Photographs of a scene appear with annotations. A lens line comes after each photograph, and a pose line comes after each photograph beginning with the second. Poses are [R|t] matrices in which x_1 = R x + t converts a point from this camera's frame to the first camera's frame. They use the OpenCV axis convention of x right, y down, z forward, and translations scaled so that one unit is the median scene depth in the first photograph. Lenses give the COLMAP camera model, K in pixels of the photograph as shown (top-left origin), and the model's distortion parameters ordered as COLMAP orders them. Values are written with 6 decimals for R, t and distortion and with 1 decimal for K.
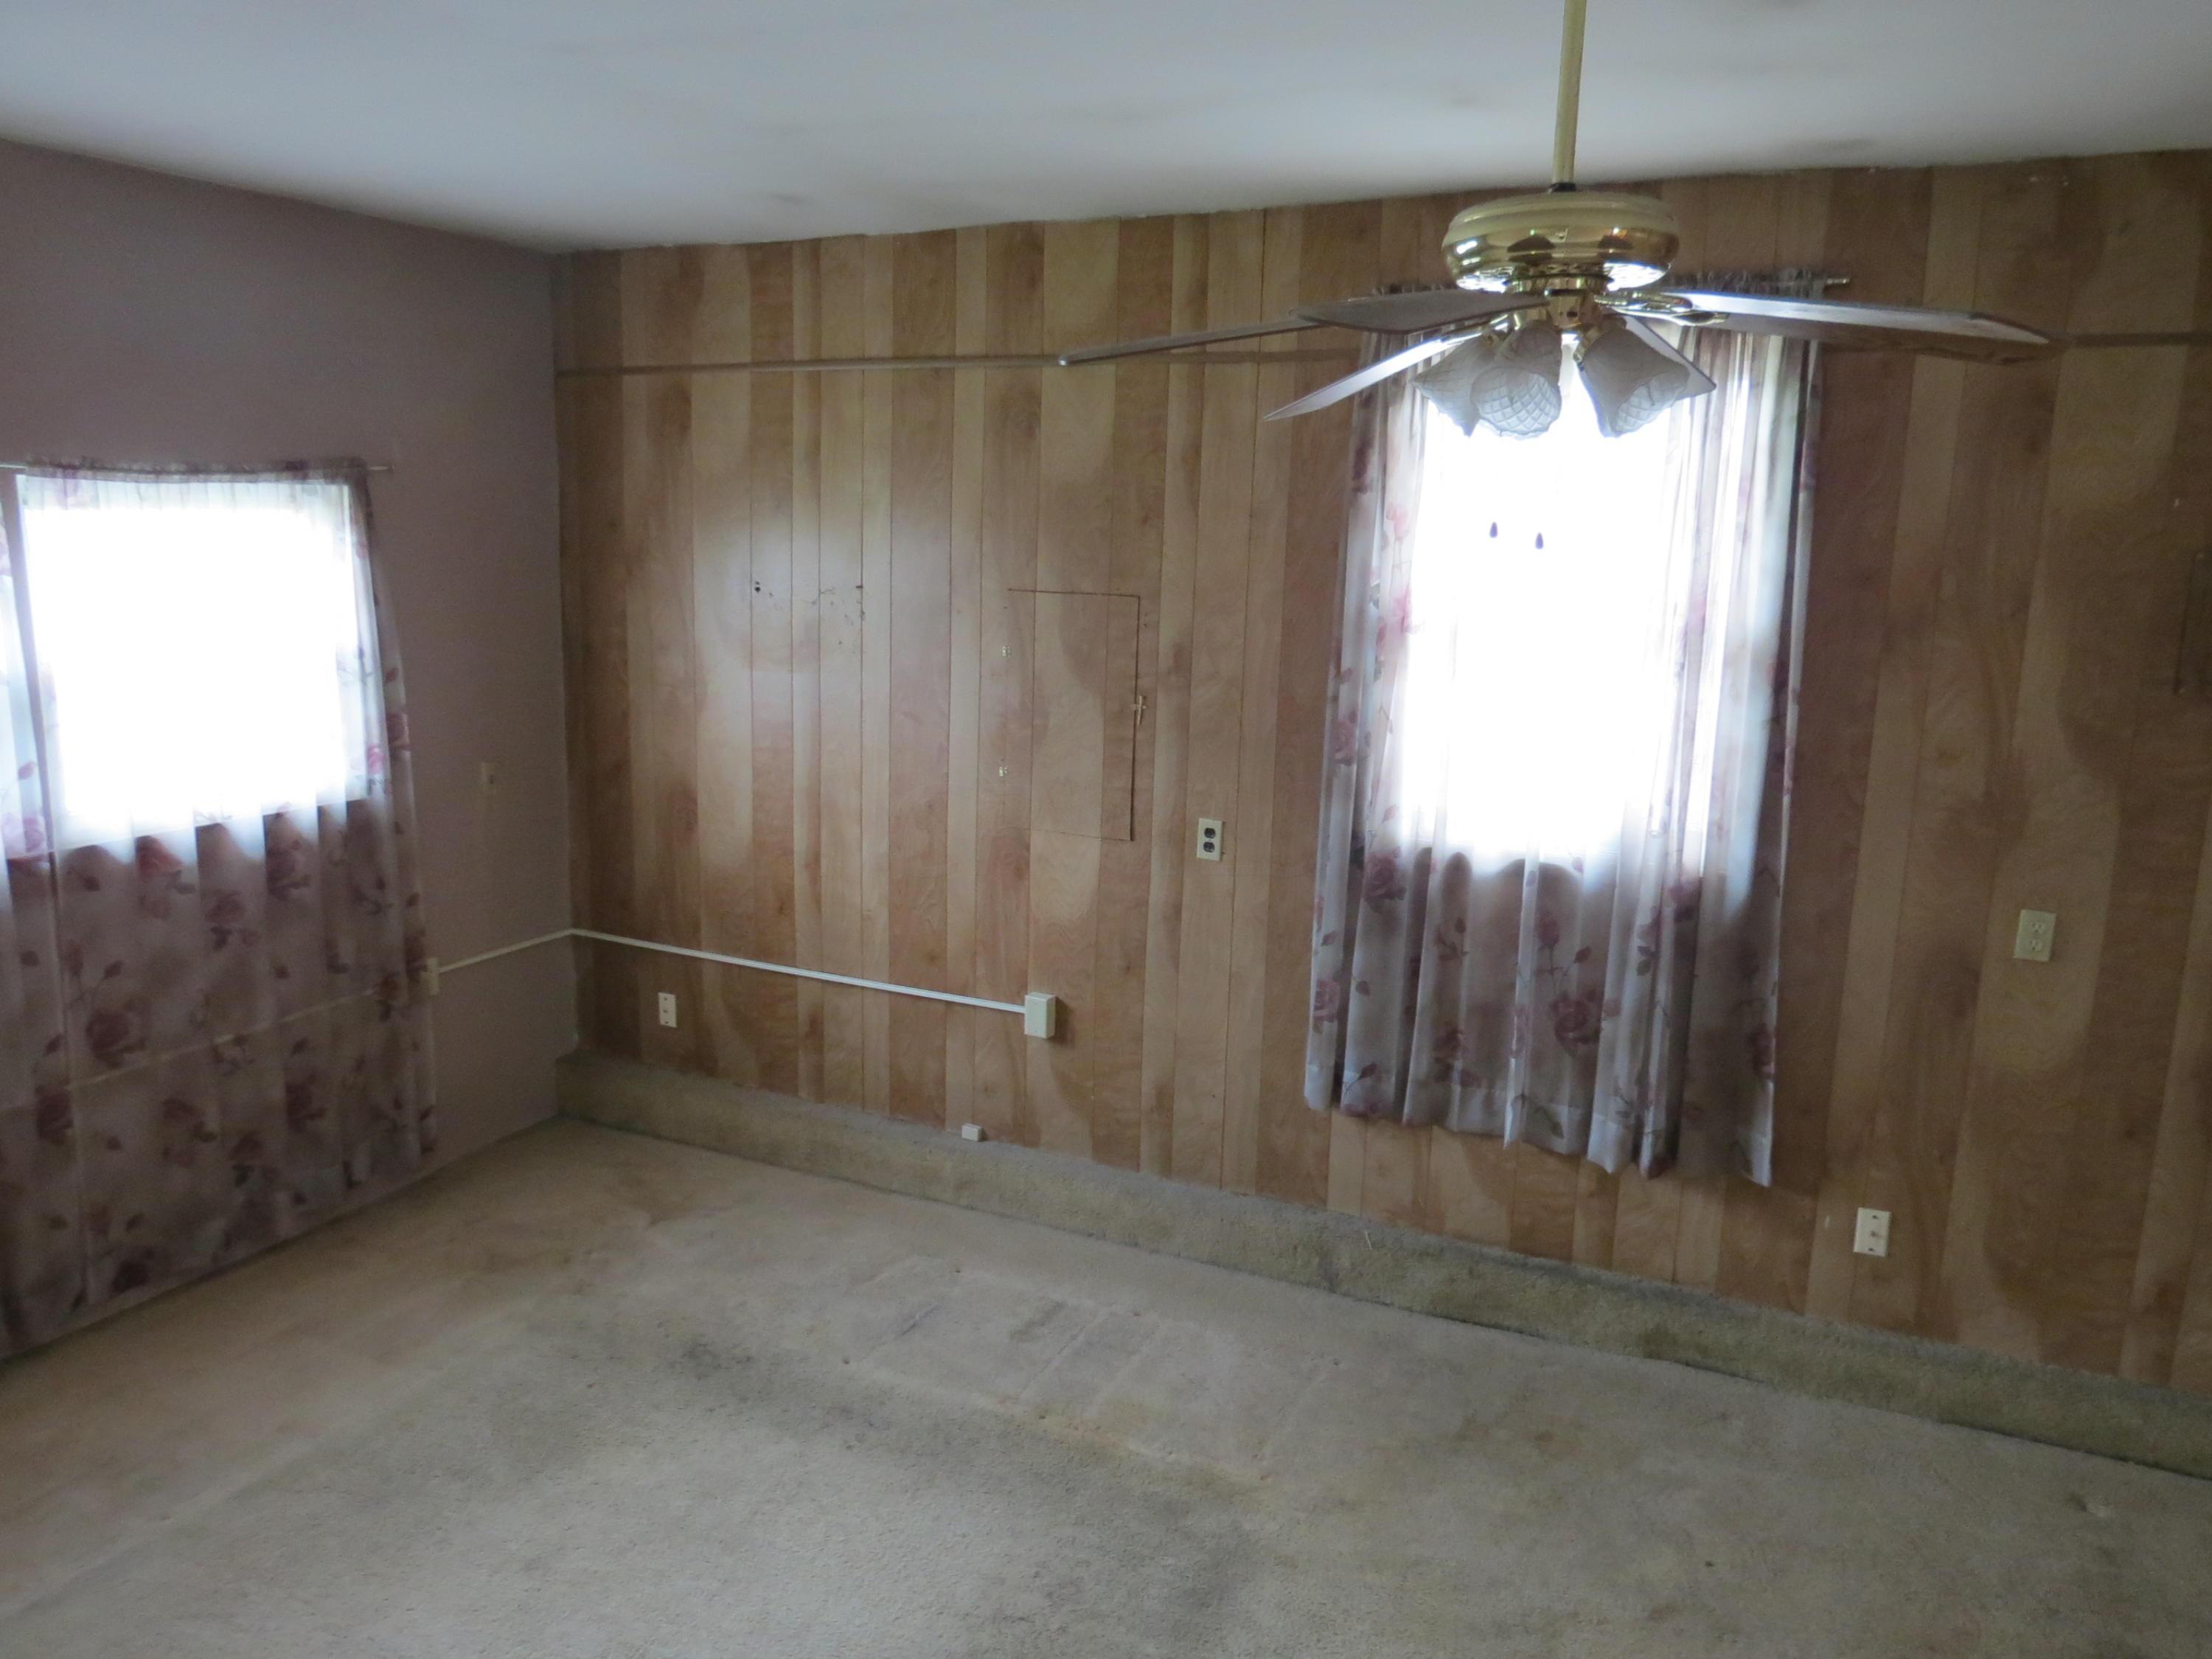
lens RADIAL K [[1571.0, 0, 1106.0], [0, 1571.0, 829.5], [0, 0, 1]] dist [-0.033360, 0.012111]
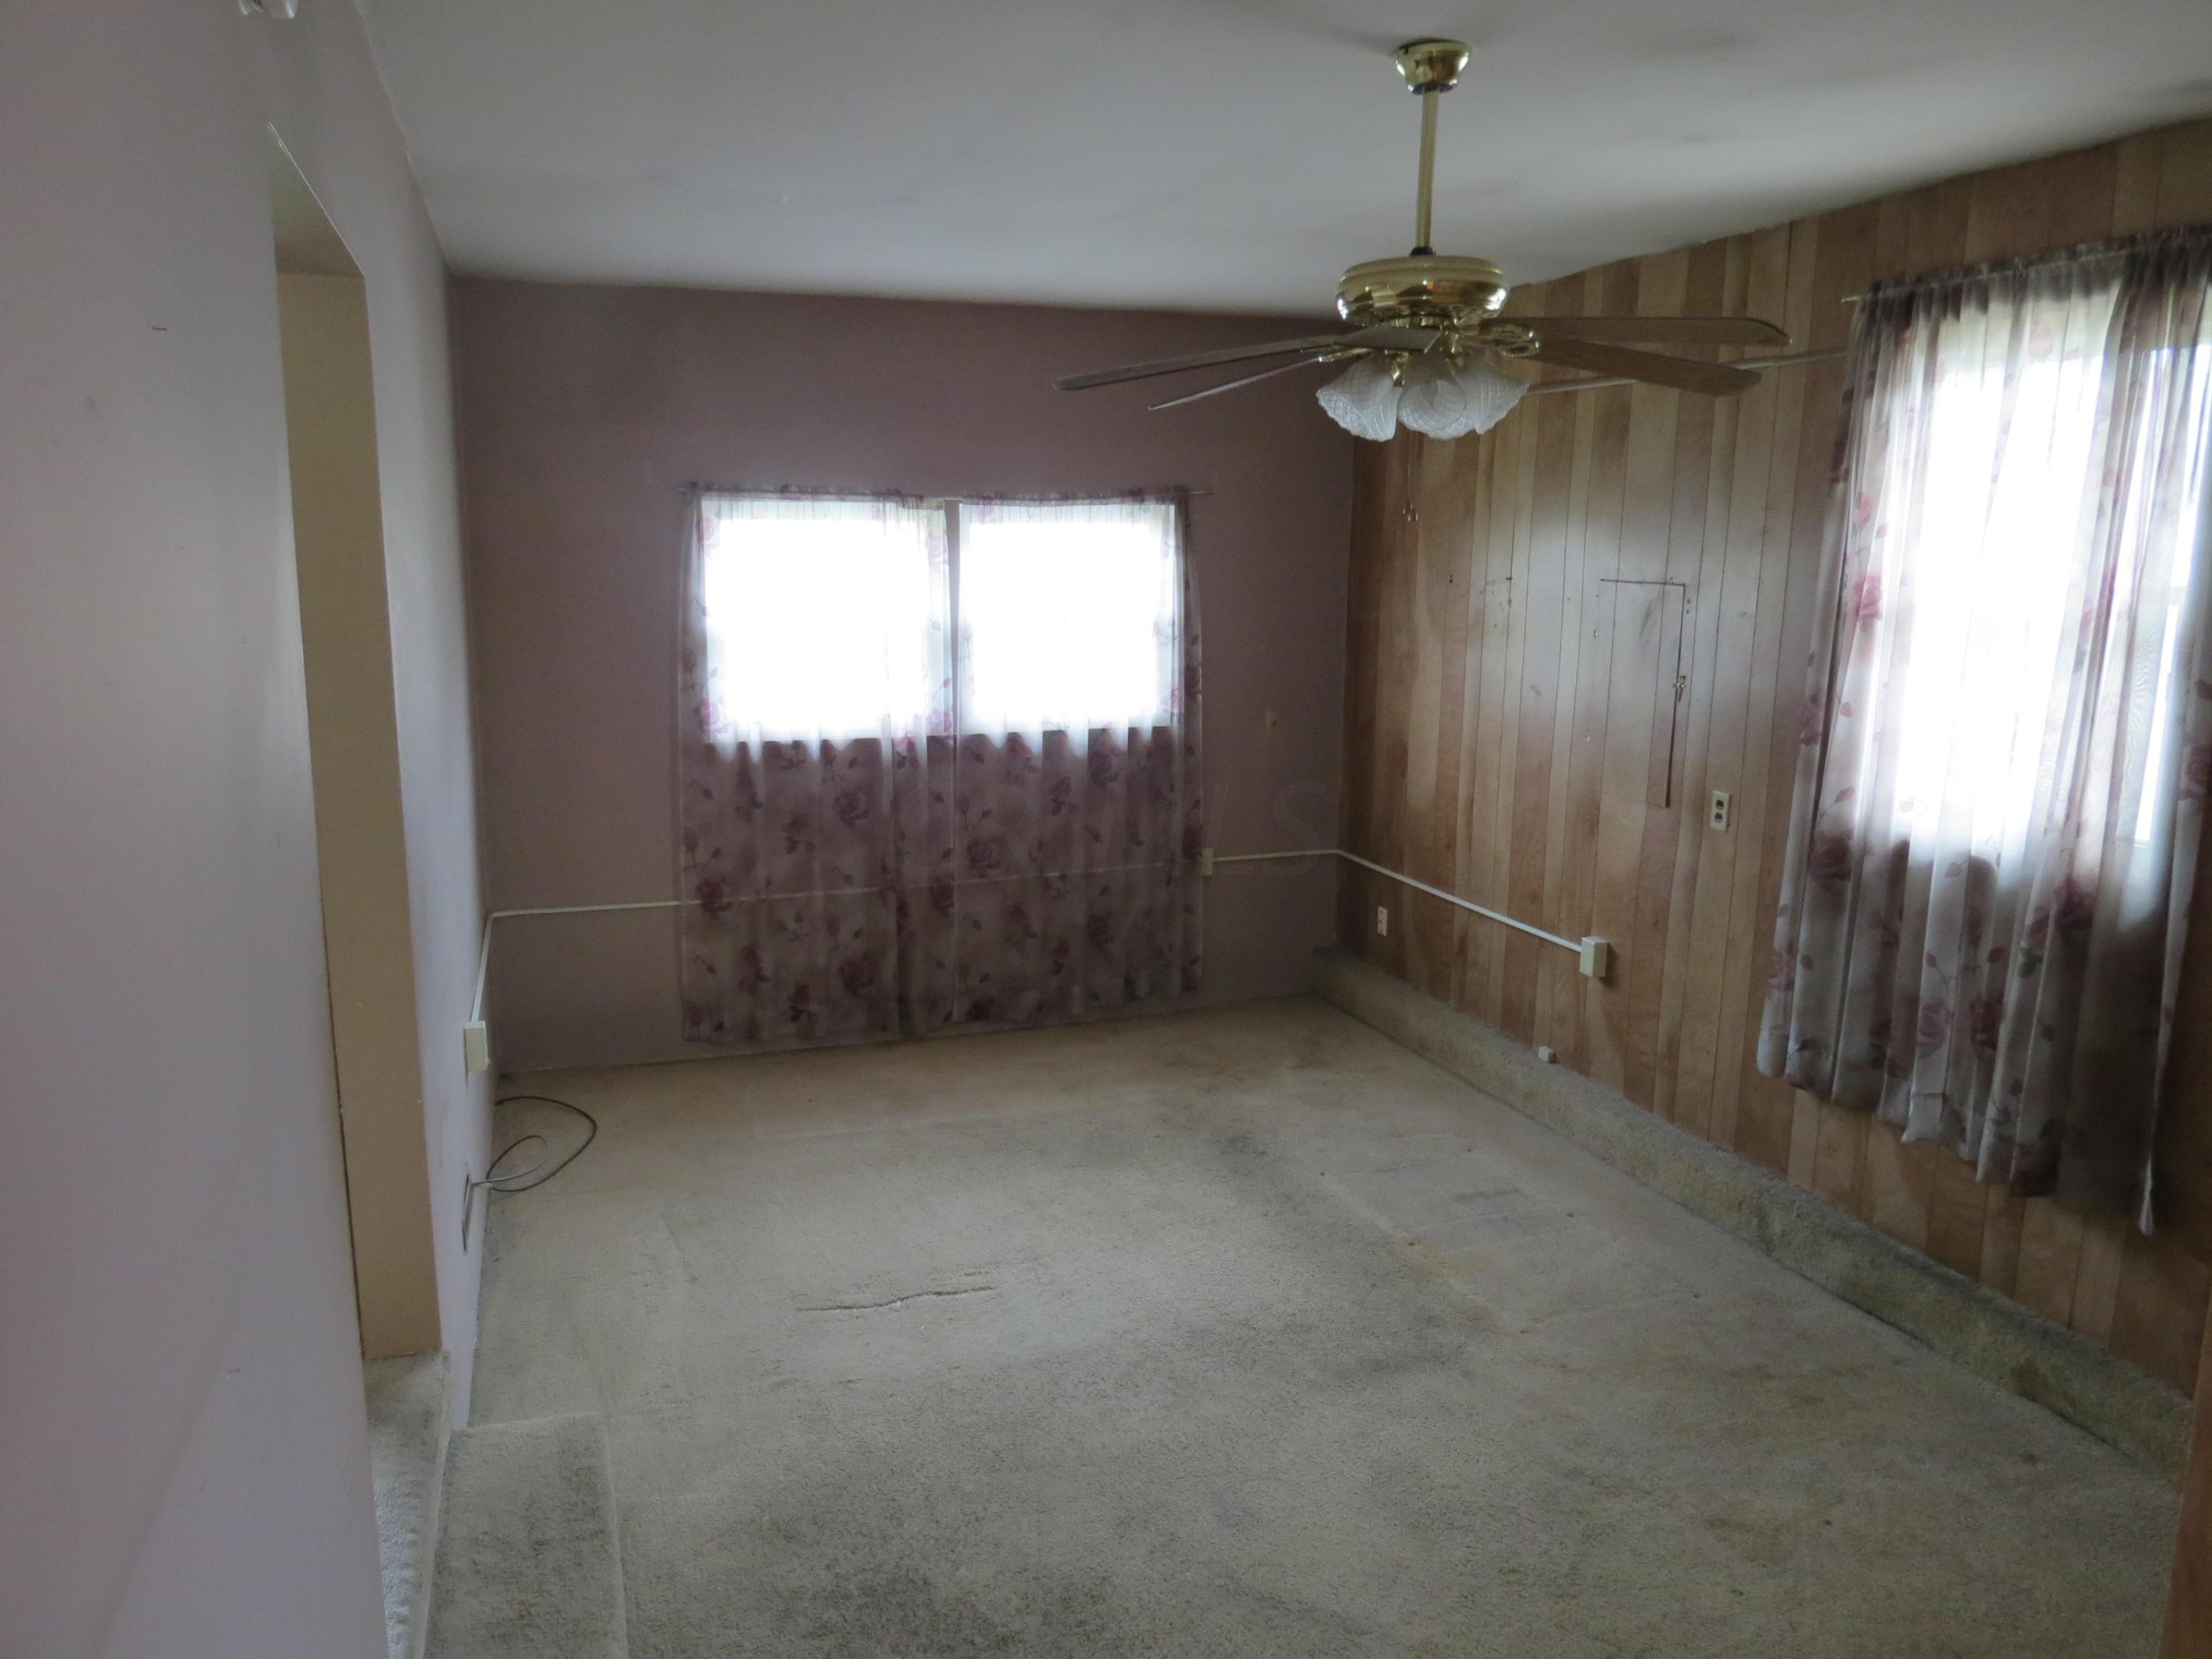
lens RADIAL K [[1571.0, 0, 1106.0], [0, 1571.0, 829.5], [0, 0, 1]] dist [-0.033360, 0.012111]
pose [[0.711823, 0.110075, -0.693680, 0.511802], [-0.120490, 0.992139, 0.033794, 0.033742], [0.691947, 0.059526, 0.719490, -0.060544]]
